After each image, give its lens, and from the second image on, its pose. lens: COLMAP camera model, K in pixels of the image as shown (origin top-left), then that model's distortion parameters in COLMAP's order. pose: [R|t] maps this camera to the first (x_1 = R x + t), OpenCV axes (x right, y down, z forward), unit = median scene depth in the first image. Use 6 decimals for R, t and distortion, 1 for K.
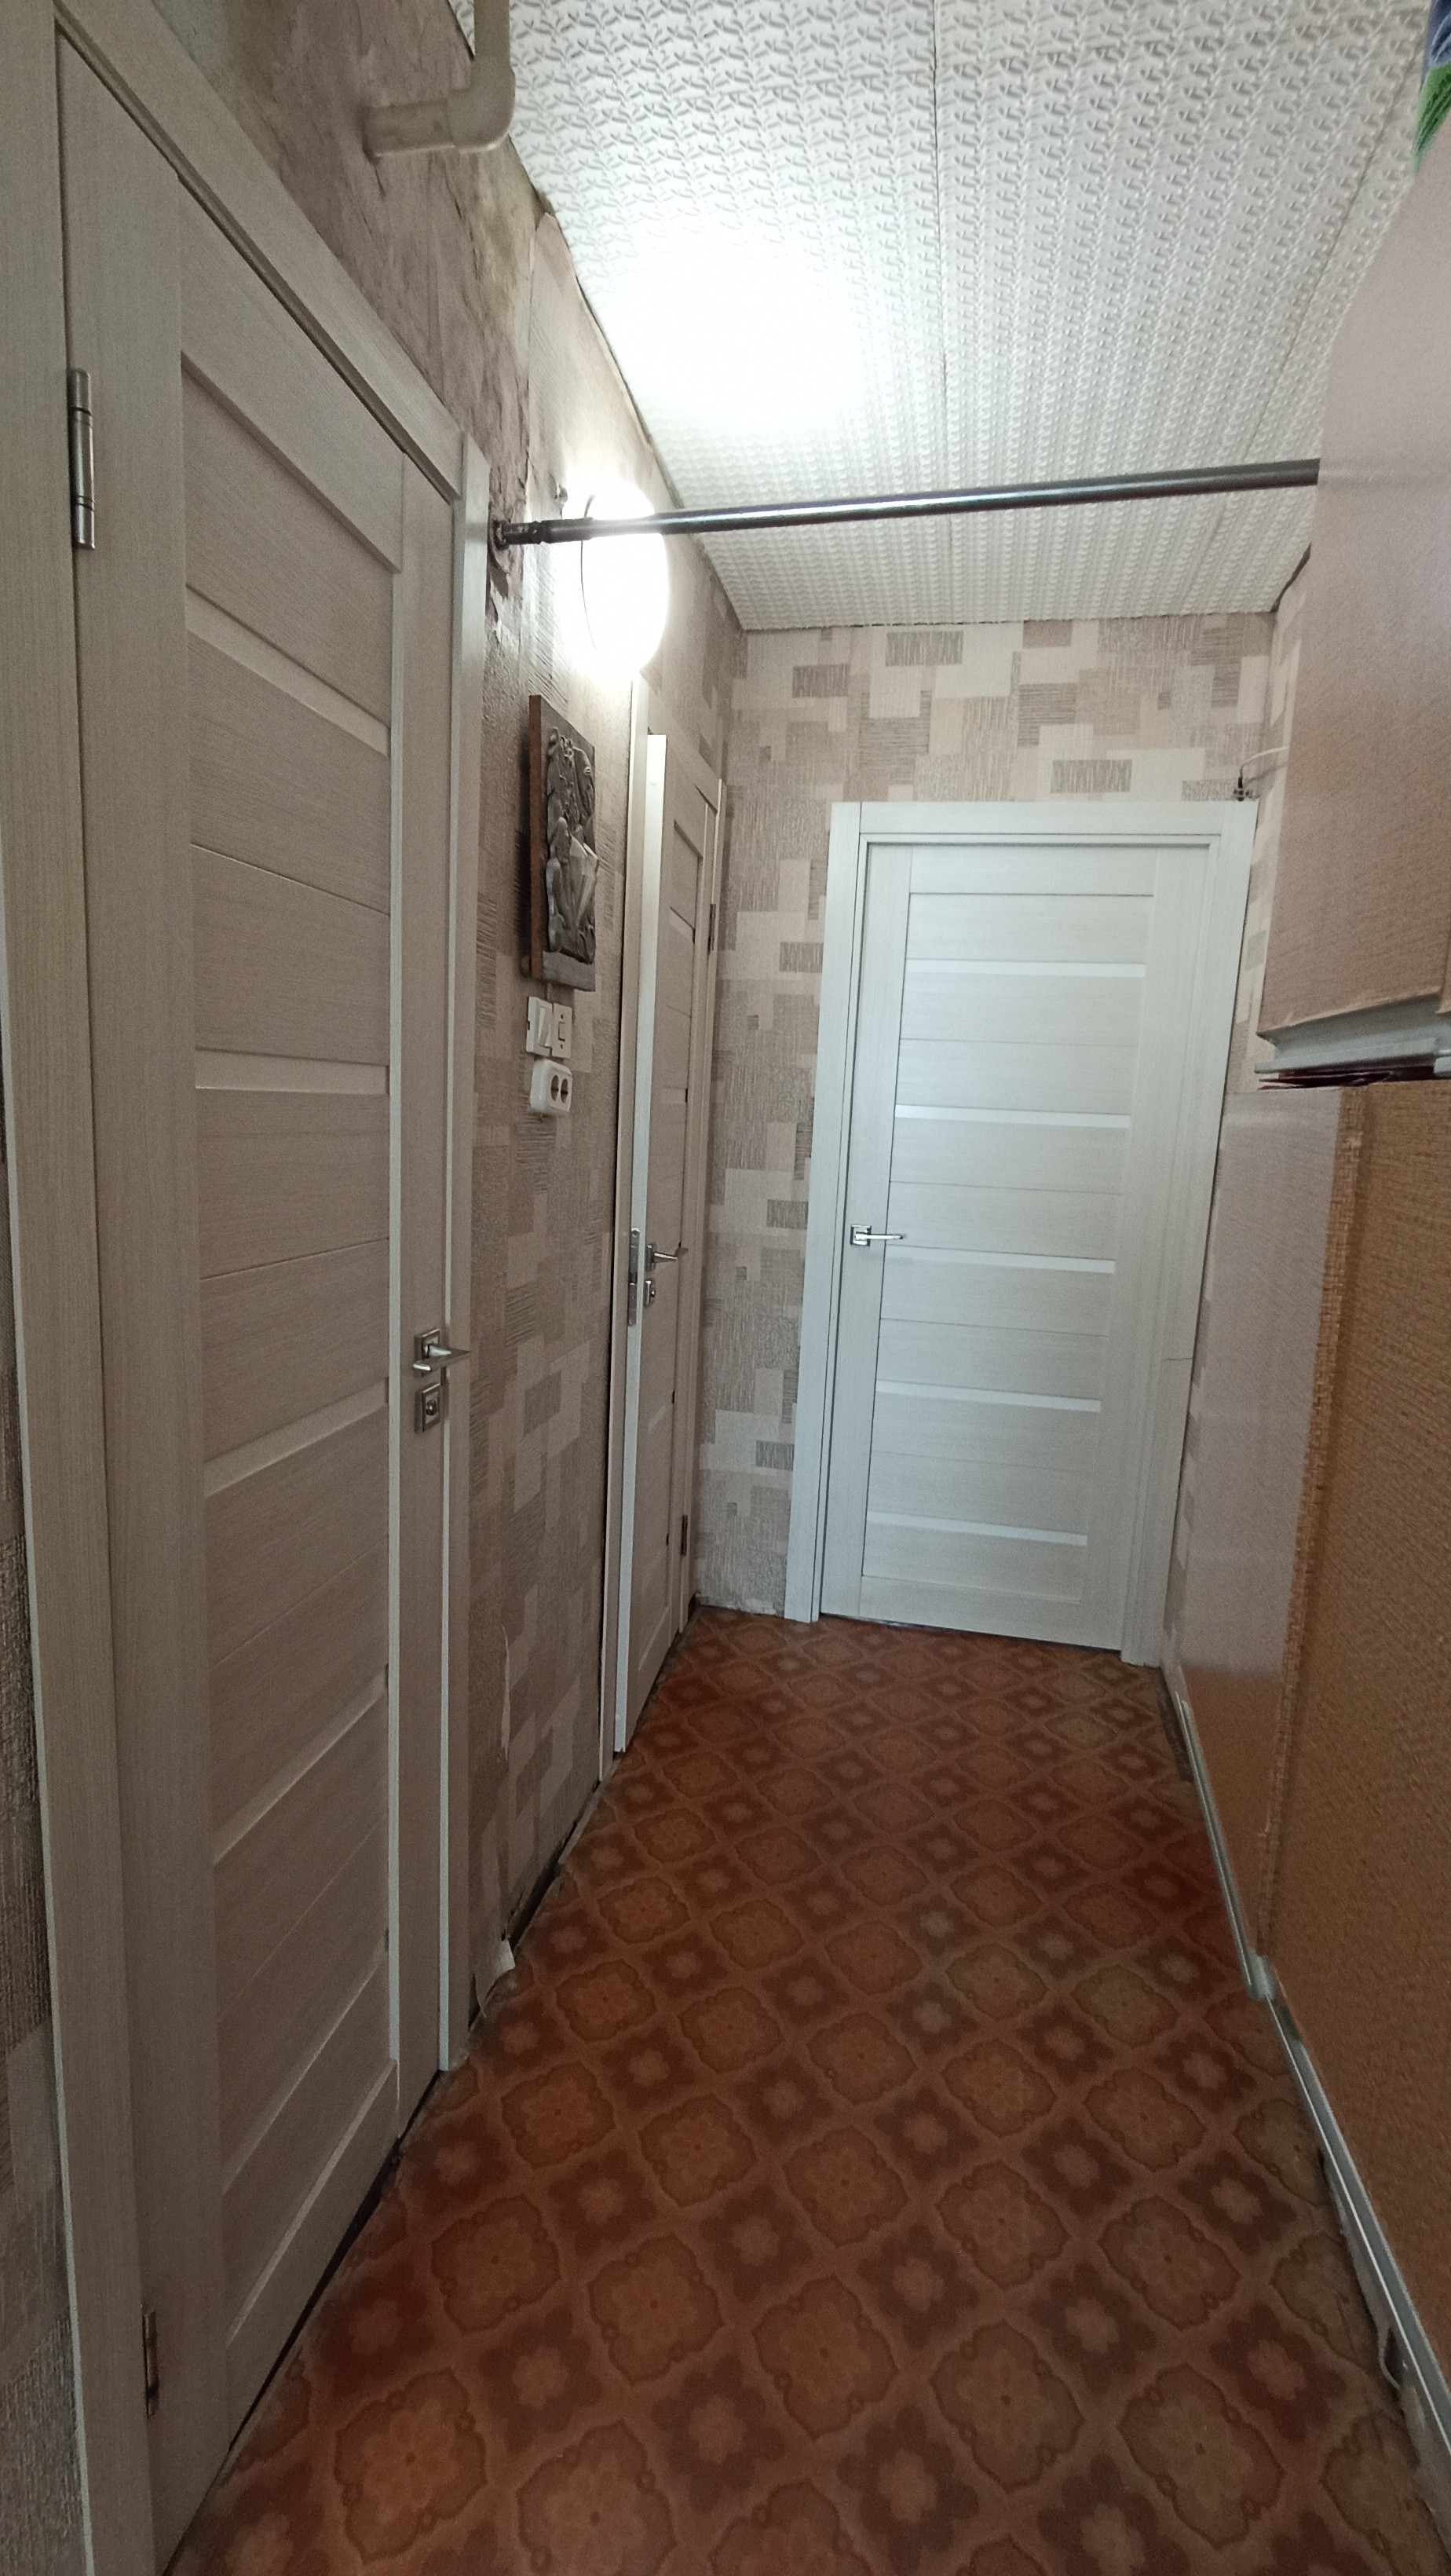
lens RADIAL K [[1172.6, 0, 721.7], [0, 1172.6, 1291.6], [0, 0, 1]] dist [-0.002984, -0.000630]
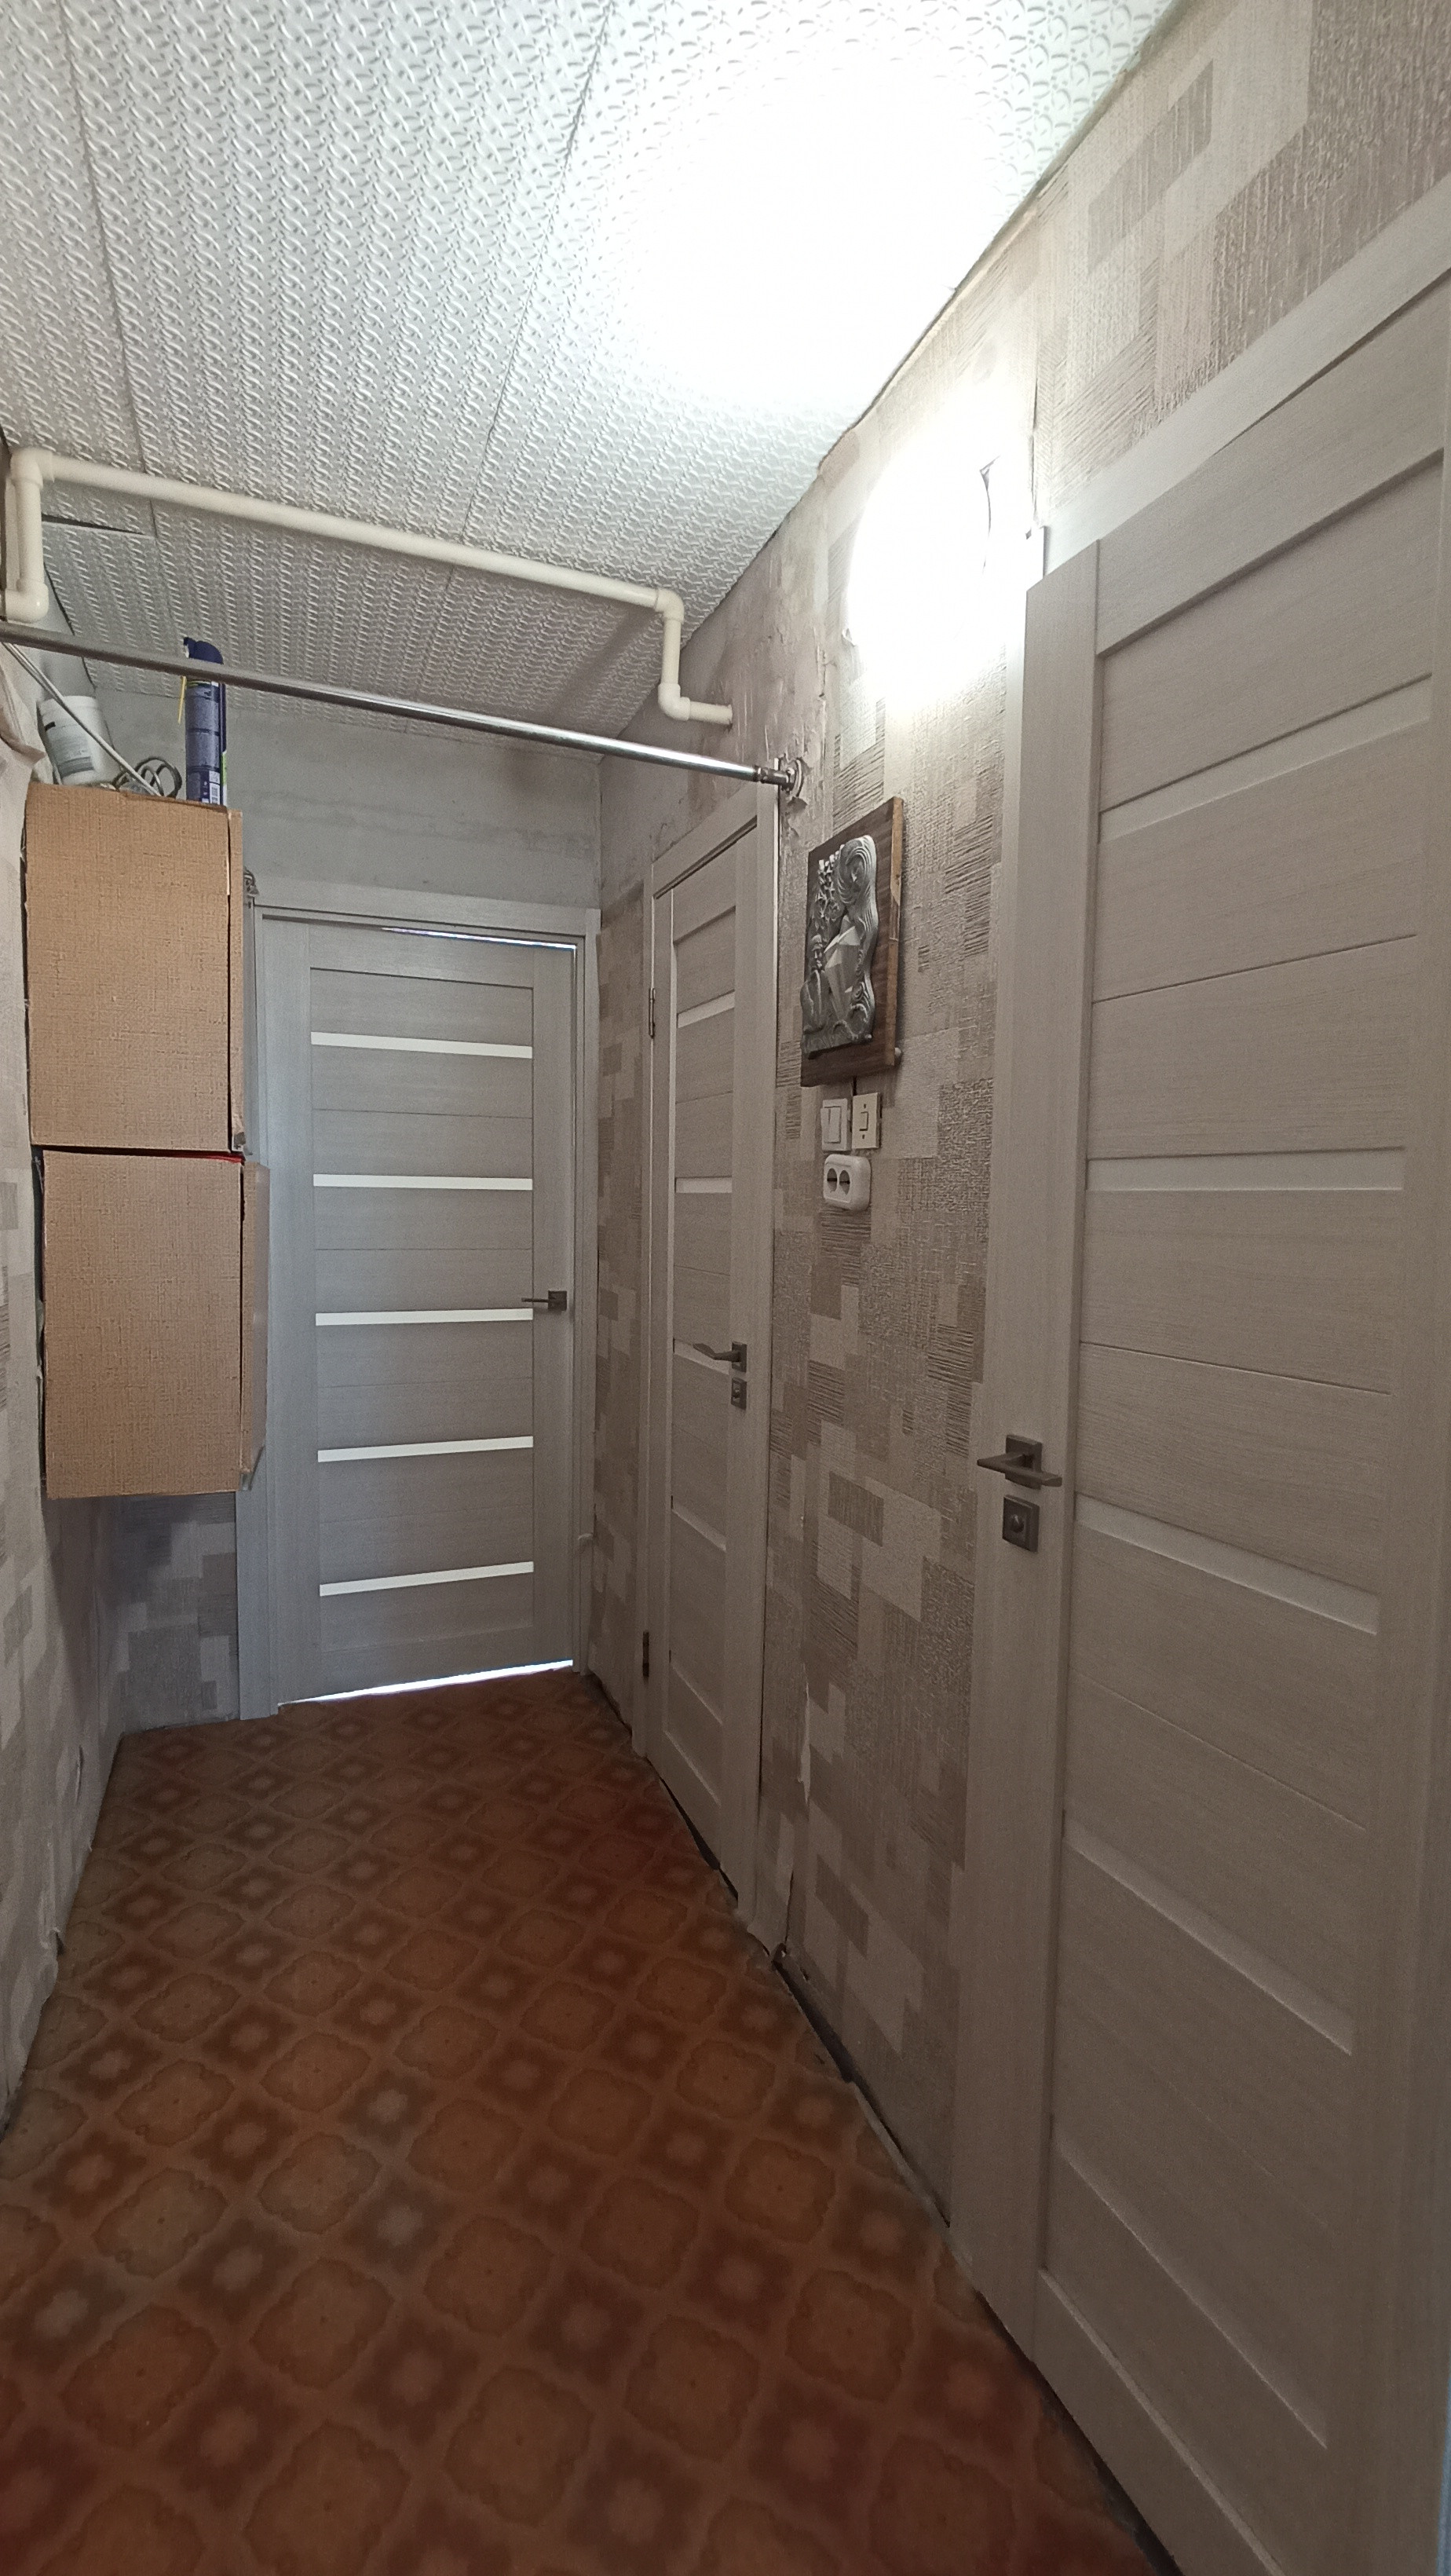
lens RADIAL K [[1172.6, 0, 730.3], [0, 1172.6, 1279.3], [0, 0, 1]] dist [-0.002984, -0.000630]
pose [[-0.840274, -0.019784, -0.541800, 0.480093], [-0.137687, 0.974358, 0.177960, -0.257423], [0.524387, 0.224134, -0.821452, 1.792208]]
